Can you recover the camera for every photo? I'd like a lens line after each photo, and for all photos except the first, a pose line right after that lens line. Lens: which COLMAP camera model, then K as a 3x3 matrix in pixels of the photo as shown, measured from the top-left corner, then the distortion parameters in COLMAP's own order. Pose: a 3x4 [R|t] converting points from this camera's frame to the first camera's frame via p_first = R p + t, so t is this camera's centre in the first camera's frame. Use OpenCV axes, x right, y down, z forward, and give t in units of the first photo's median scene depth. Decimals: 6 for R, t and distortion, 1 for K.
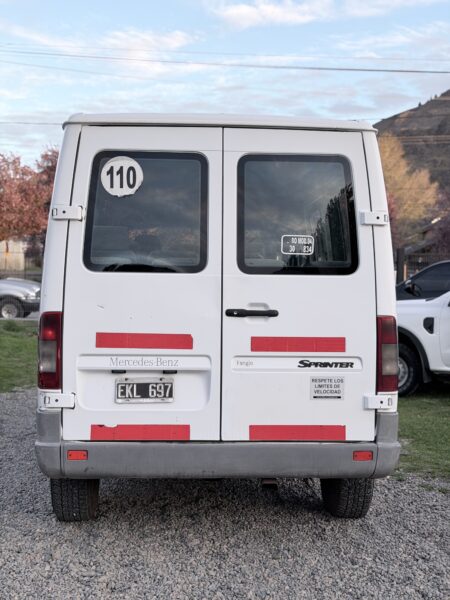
lens RADIAL K [[842.1, 0, 226.5], [0, 842.1, 295.7], [0, 0, 1]] dist [0.108740, 0.000000]
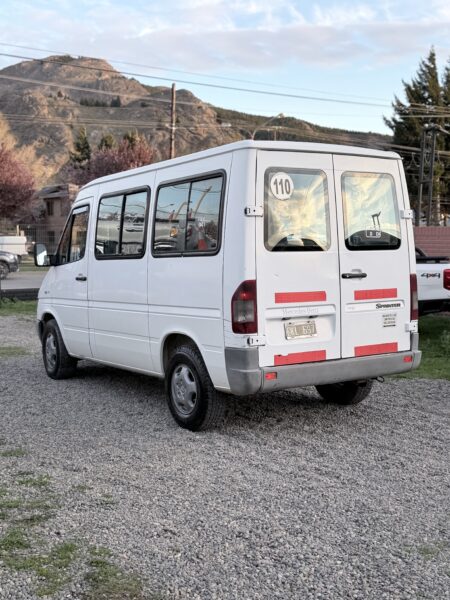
lens RADIAL K [[754.3, 0, 224.9], [0, 754.3, 303.5], [0, 0, 1]] dist [0.106287, 0.000000]
pose [[0.860132, -0.057692, 0.506798, -0.888327], [0.026520, 0.997297, 0.068520, -0.030580], [-0.509381, -0.045496, 0.859337, -0.085941]]
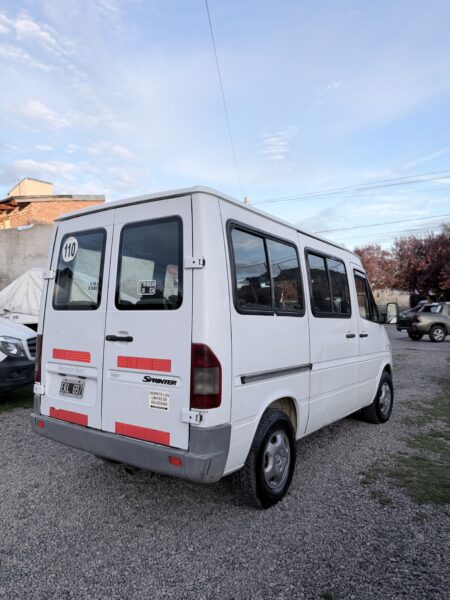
lens RADIAL K [[426.2, 0, 223.3], [0, 426.2, 300.1], [0, 0, 1]] dist [0.040303, -0.007101]
pose [[0.781237, -0.030381, -0.623494, 0.595438], [0.000844, 0.998865, -0.047615, -0.008610], [0.624234, 0.036672, 0.780377, 0.560862]]
